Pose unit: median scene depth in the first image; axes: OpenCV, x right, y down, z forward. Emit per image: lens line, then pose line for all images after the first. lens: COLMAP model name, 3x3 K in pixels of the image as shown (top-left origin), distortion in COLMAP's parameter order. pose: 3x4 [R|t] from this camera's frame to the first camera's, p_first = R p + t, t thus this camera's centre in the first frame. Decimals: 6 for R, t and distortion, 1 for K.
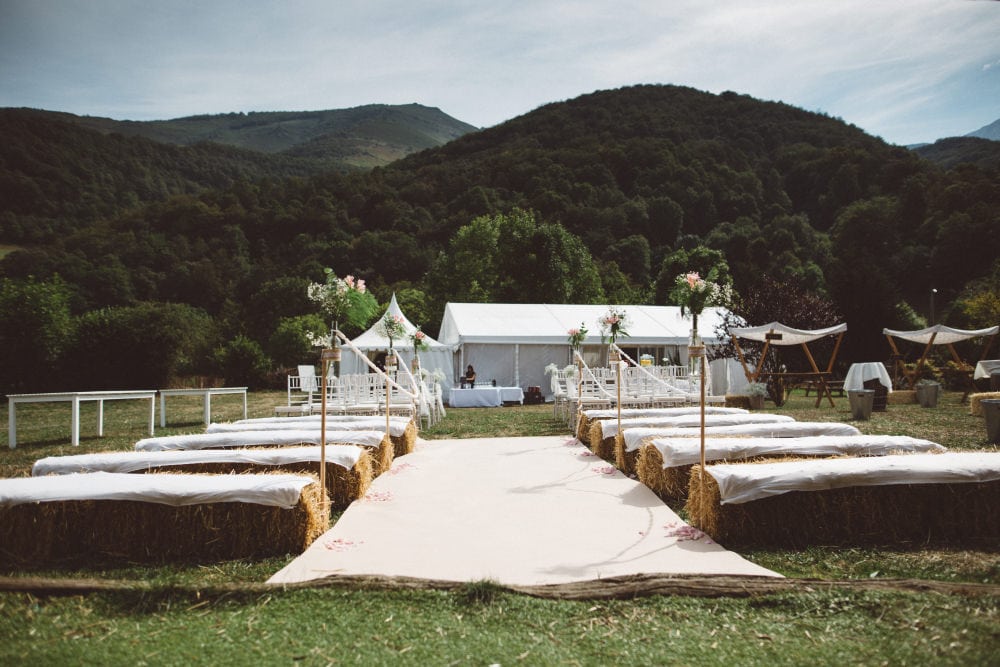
lens RADIAL K [[765.3, 0, 502.1], [0, 765.3, 334.4], [0, 0, 1]] dist [-0.002934, 0.001534]
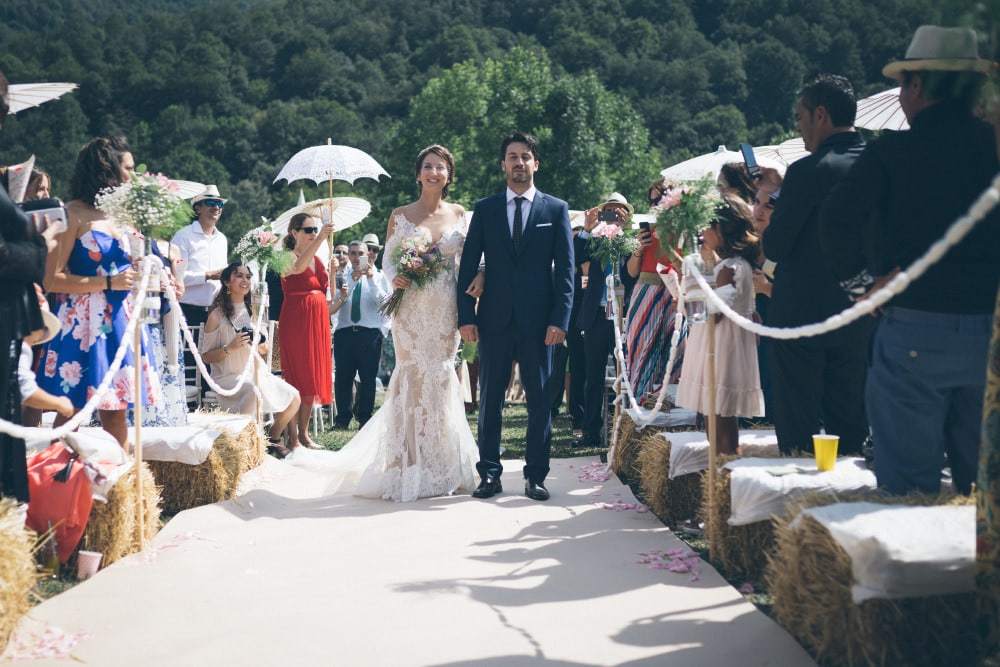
lens RADIAL K [[765.3, 0, 497.0], [0, 765.3, 333.1], [0, 0, 1]] dist [-0.002934, 0.001534]
pose [[0.996794, 0.004919, -0.079856, 0.048057], [-0.001830, 0.999249, 0.038708, 0.026873], [0.079986, -0.038438, 0.996055, 0.396546]]
